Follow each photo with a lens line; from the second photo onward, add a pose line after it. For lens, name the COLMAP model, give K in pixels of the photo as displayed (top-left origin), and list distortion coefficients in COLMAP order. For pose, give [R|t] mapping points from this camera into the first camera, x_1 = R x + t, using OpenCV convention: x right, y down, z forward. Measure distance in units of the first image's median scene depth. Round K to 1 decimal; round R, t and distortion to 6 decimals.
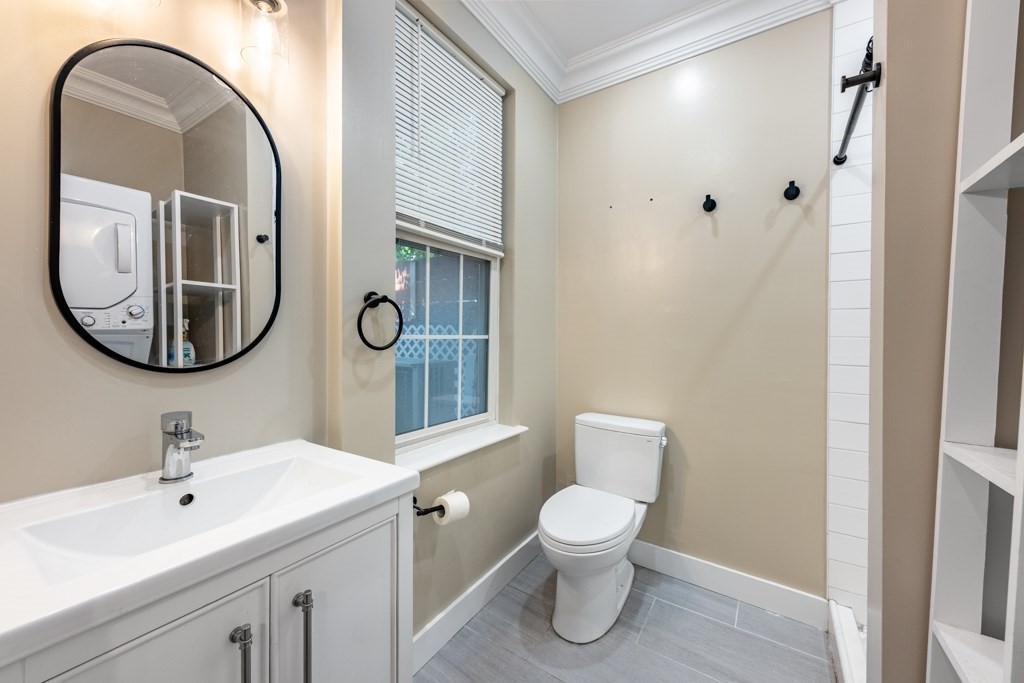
lens RADIAL K [[400.9, 0, 518.6], [0, 400.9, 338.1], [0, 0, 1]] dist [0.012089, -0.000372]
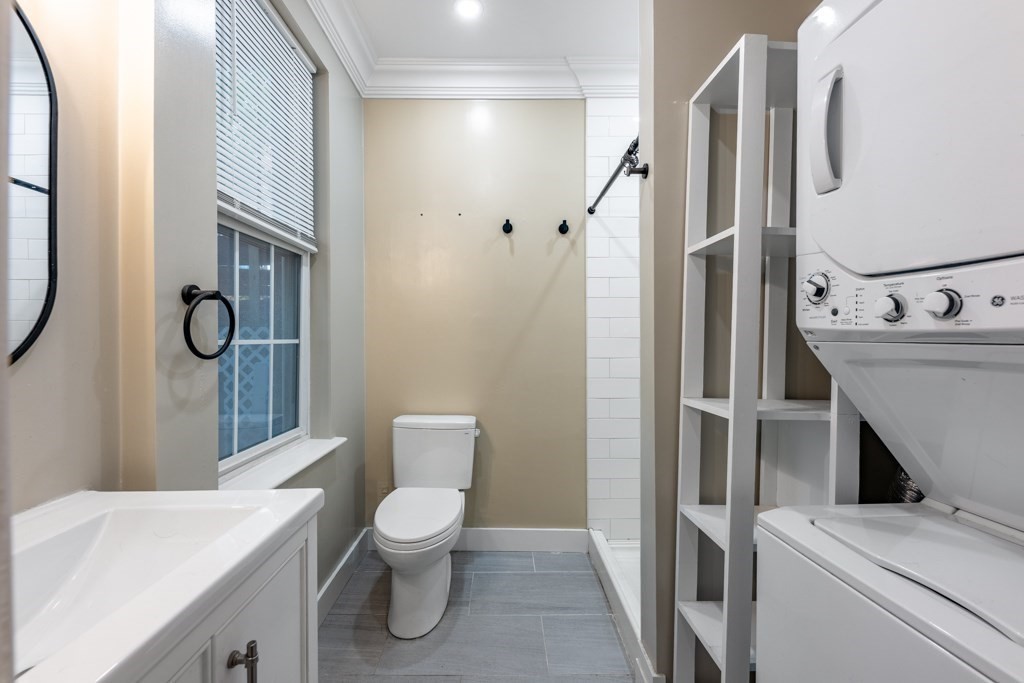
lens RADIAL K [[417.2, 0, 508.2], [0, 417.2, 339.5], [0, 0, 1]] dist [0.008535, -0.000143]
pose [[0.822421, -0.011365, 0.568766, -0.242032], [0.014044, 0.999901, -0.000326, -0.000342], [-0.568706, 0.008256, 0.822499, -0.014501]]
